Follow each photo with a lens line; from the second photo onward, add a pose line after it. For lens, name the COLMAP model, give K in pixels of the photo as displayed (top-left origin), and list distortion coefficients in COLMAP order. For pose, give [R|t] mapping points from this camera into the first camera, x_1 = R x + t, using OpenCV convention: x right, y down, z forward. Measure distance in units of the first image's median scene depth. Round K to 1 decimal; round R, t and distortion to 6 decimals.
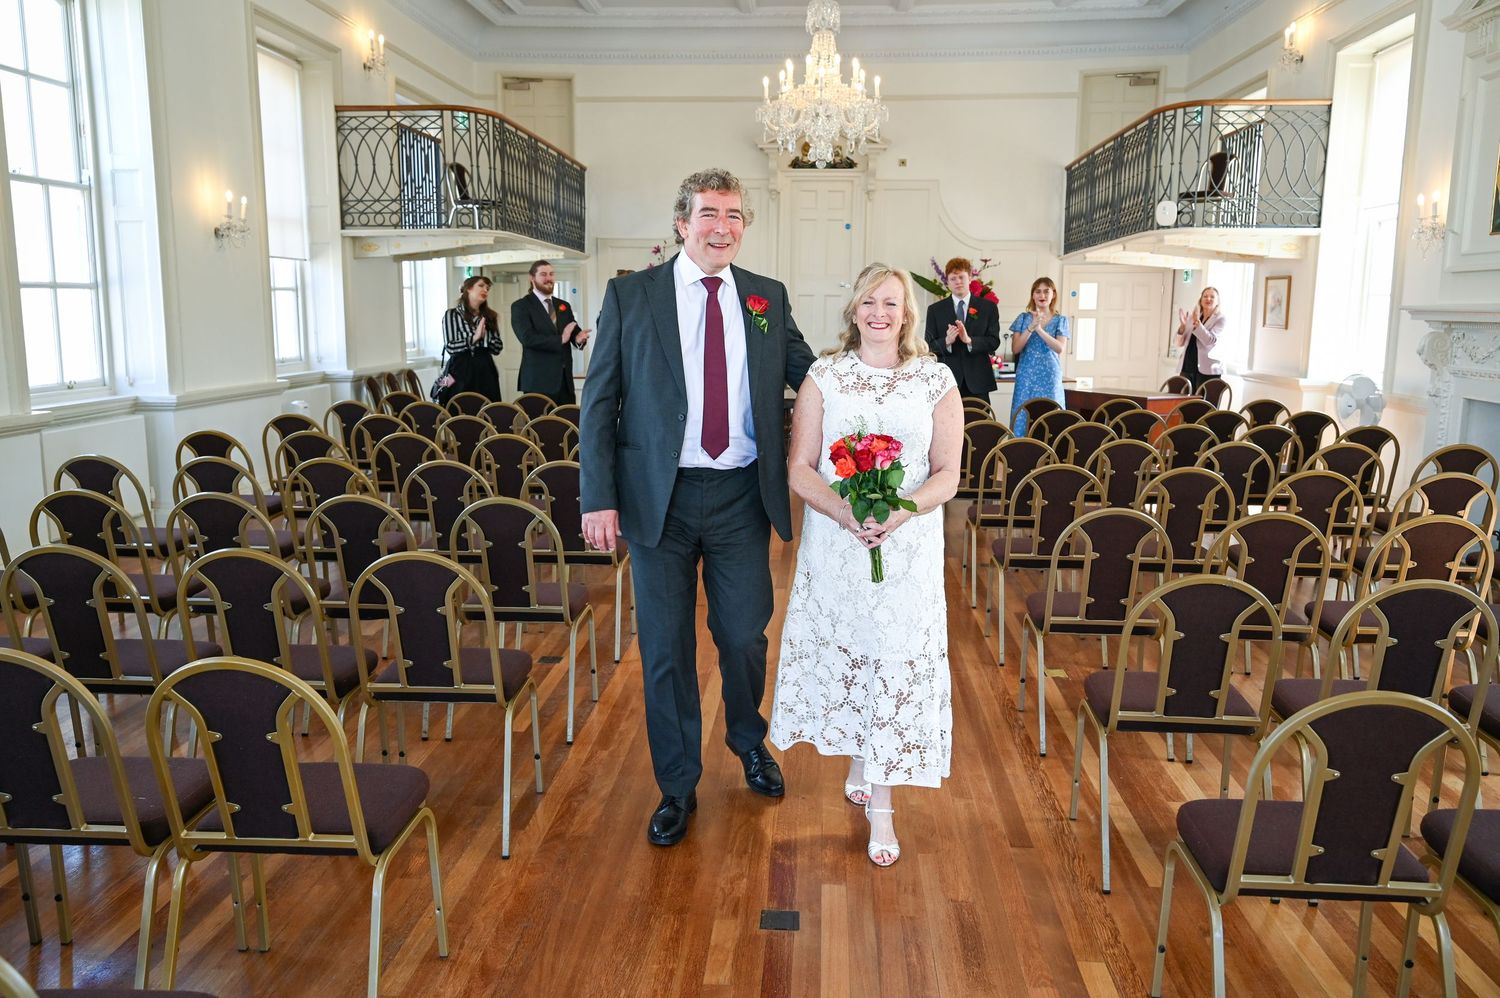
lens RADIAL K [[1214.5, 0, 748.9], [0, 1214.5, 507.5], [0, 0, 1]] dist [0.041069, -0.024770]
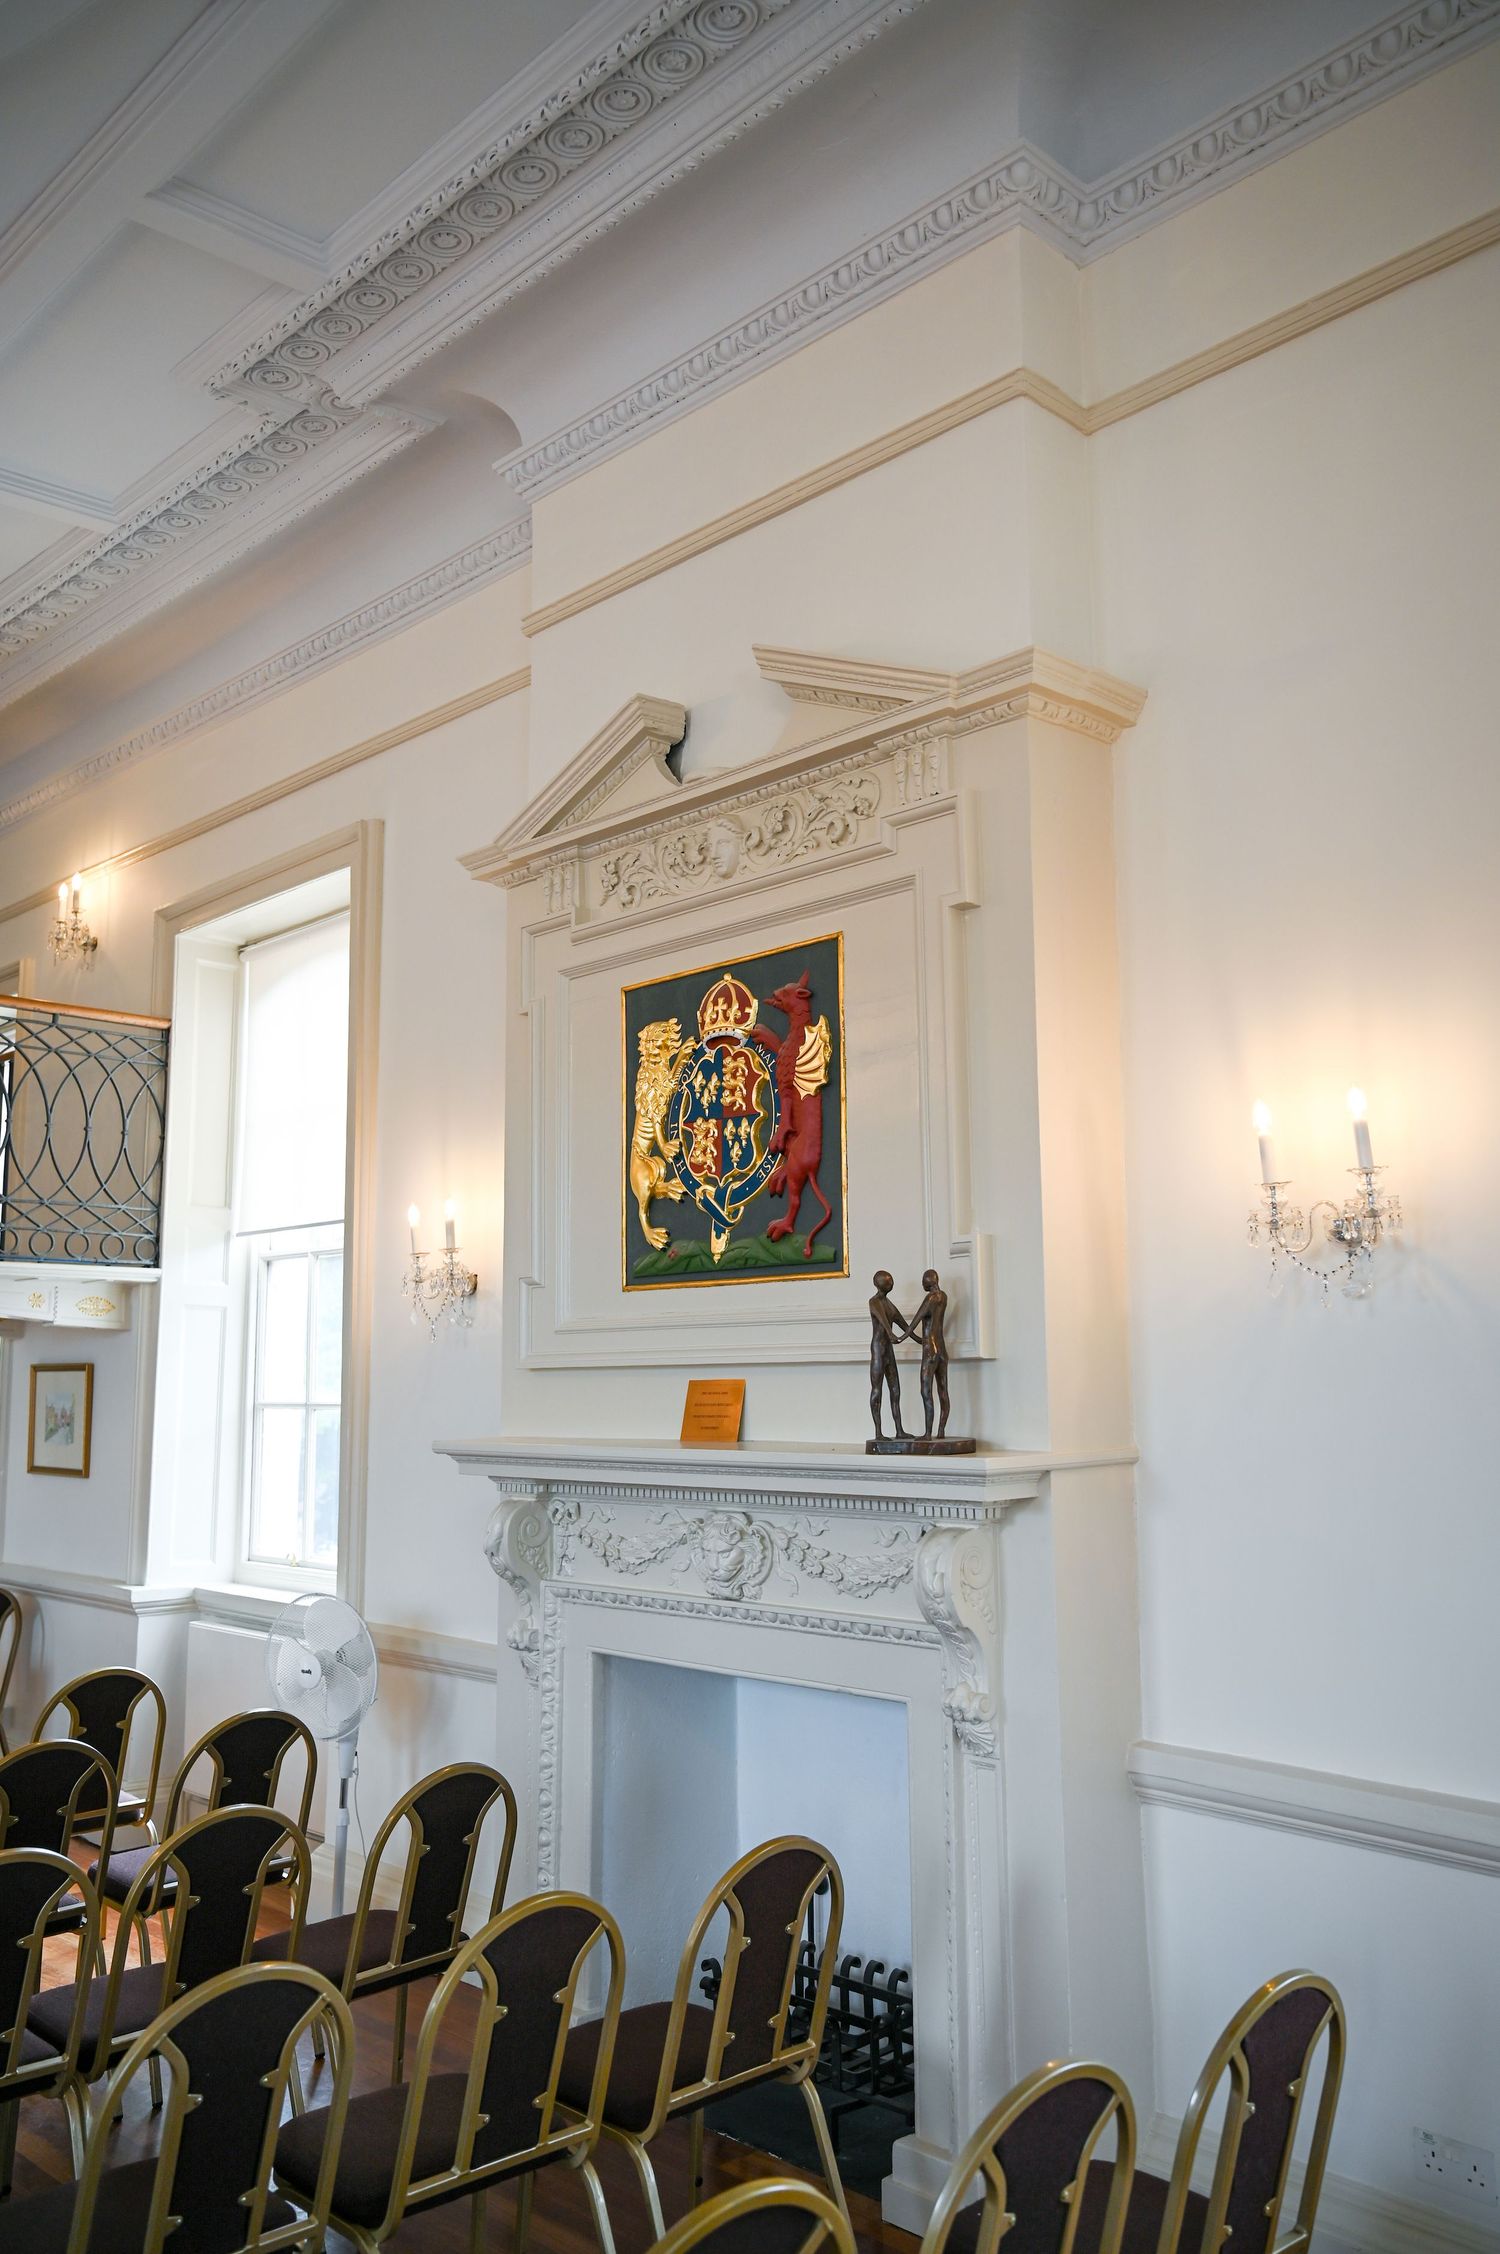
lens RADIAL K [[1825.0, 0, 745.3], [0, 1825.0, 1116.3], [0, 0, 1]] dist [0.041069, -0.024770]
pose [[0.675092, 0.095434, 0.731535, 0.104672], [0.133151, 0.959551, -0.248058, -0.091106], [-0.725618, 0.264866, 0.635078, 0.432824]]
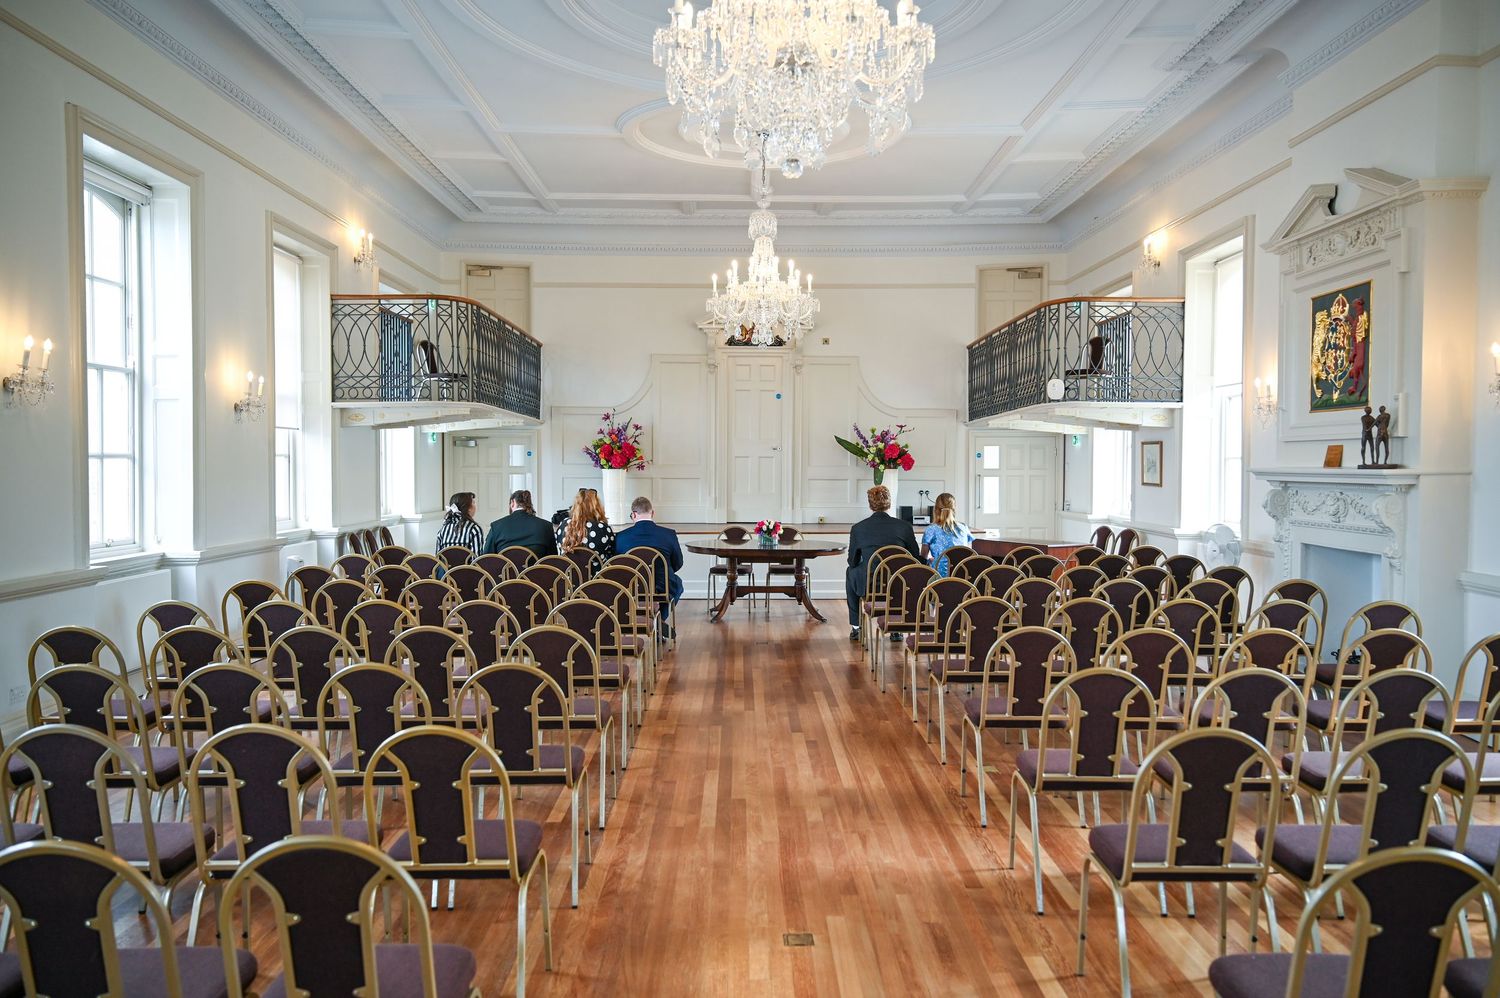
lens RADIAL K [[1214.5, 0, 759.2], [0, 1214.5, 501.5], [0, 0, 1]] dist [0.041069, -0.024770]
pose [[0.996446, -0.006855, 0.083956, -0.050807], [0.017851, 0.991232, -0.130923, 0.017712], [-0.082323, 0.131956, 0.987831, -0.145068]]
